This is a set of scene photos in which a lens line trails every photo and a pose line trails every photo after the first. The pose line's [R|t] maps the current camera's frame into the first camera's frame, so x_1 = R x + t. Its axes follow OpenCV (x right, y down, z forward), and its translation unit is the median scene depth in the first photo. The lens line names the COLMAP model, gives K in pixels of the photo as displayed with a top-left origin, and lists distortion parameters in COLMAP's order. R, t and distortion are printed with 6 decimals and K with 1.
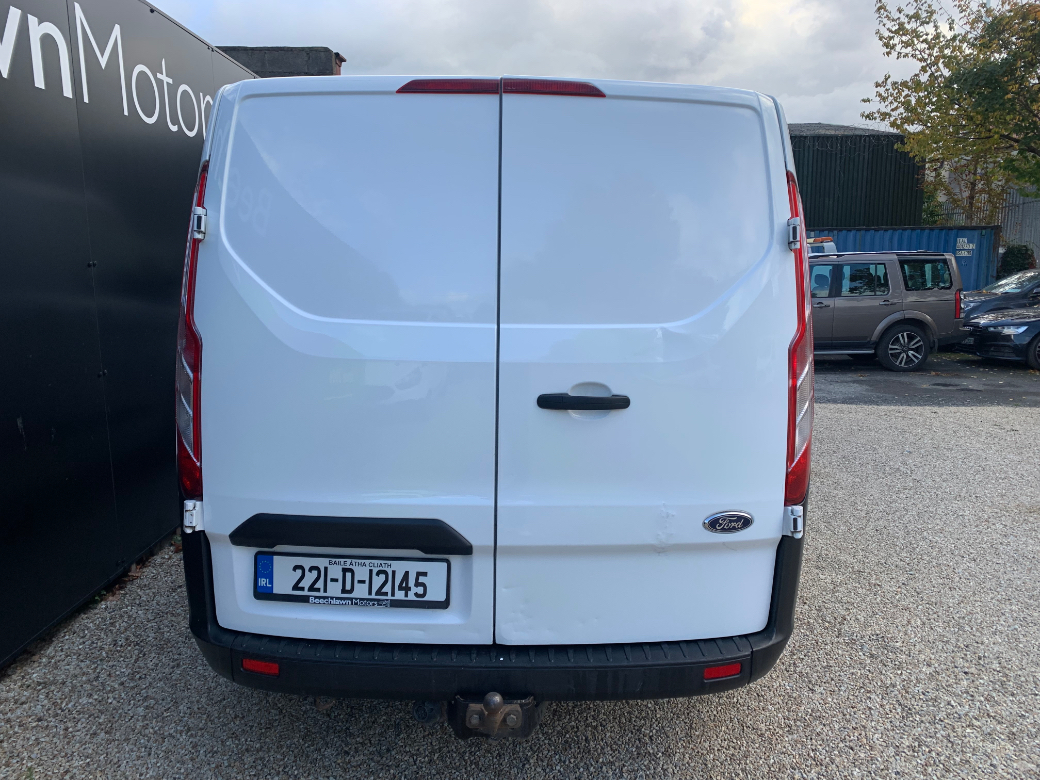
lens RADIAL K [[799.9, 0, 542.7], [0, 799.9, 379.9], [0, 0, 1]] dist [0.033249, -0.026148]
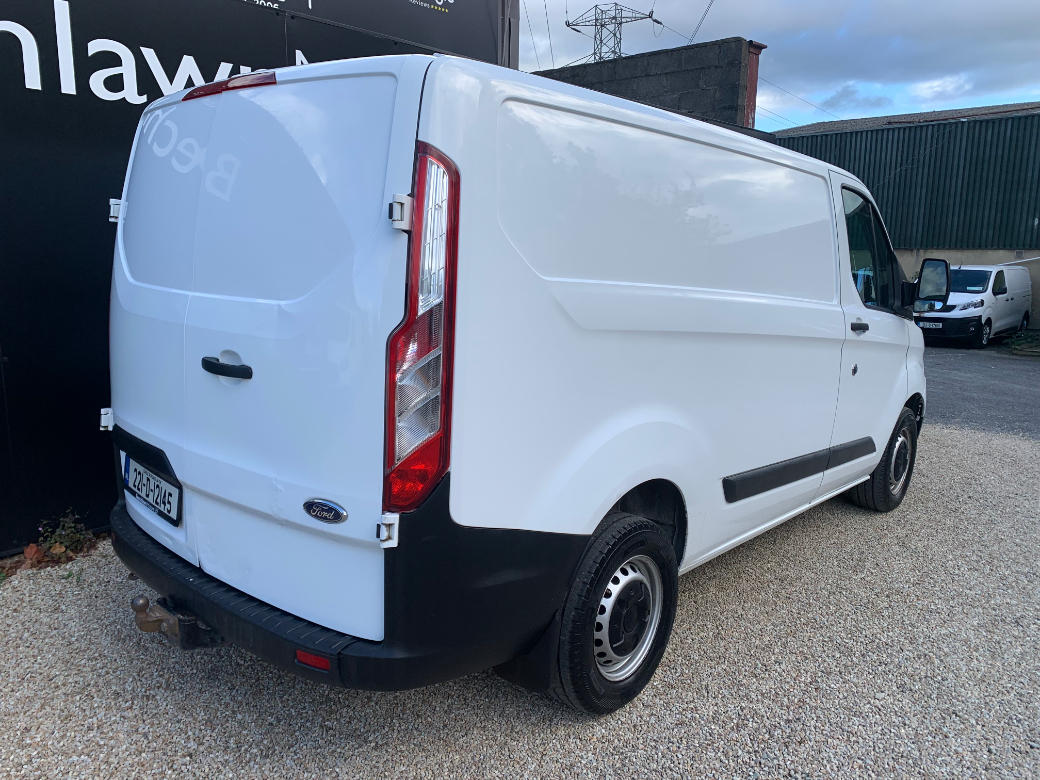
lens RADIAL K [[799.9, 0, 514.9], [0, 799.9, 390.7], [0, 0, 1]] dist [0.033249, -0.026148]
pose [[0.737276, 0.132348, -0.662502, 0.614059], [-0.121519, 0.990609, 0.062659, -0.033878], [0.664573, 0.034309, 0.746435, 0.251103]]
